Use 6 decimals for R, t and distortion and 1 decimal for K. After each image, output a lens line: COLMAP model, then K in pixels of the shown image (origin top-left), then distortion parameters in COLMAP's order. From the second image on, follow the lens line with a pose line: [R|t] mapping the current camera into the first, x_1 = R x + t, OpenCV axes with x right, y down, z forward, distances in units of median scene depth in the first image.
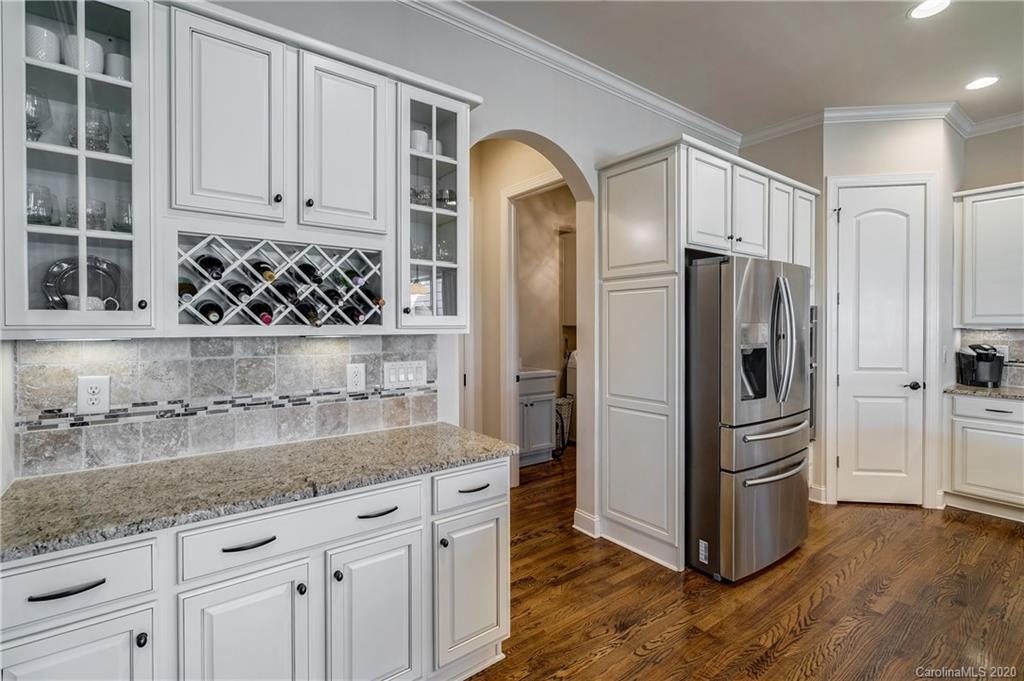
lens RADIAL K [[471.9, 0, 513.2], [0, 471.9, 330.1], [0, 0, 1]] dist [-0.005498, 0.003410]
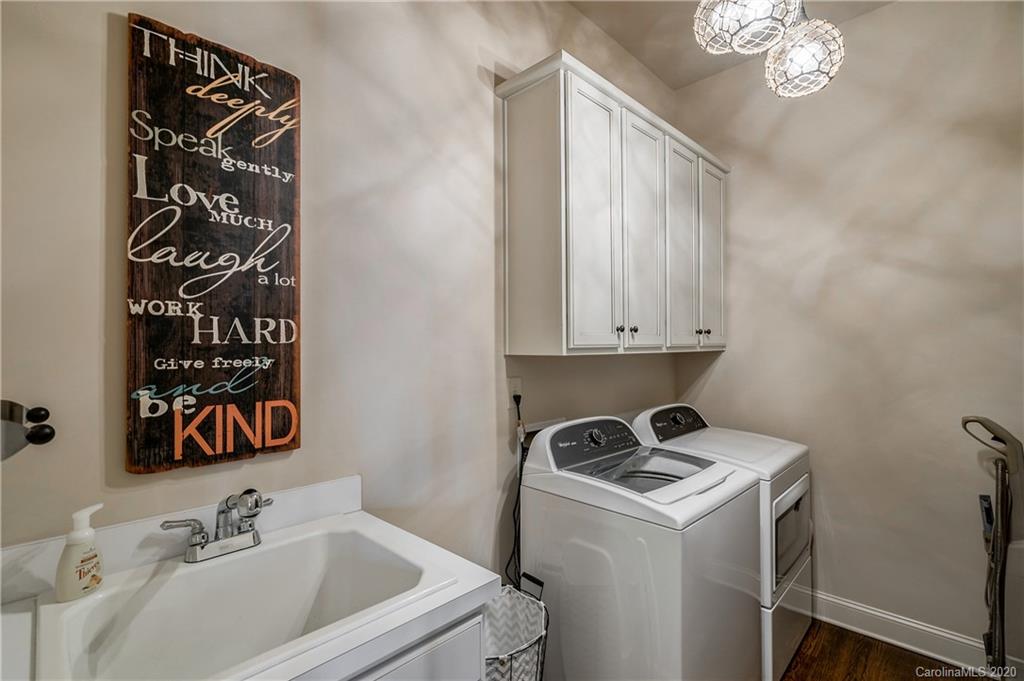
lens RADIAL K [[471.9, 0, 513.4], [0, 471.9, 339.1], [0, 0, 1]] dist [-0.005498, 0.003410]
pose [[0.989461, -0.005504, 0.144696, 0.128758], [0.008100, 0.999816, -0.017360, -0.033201], [-0.144574, 0.018349, 0.989324, 1.390015]]
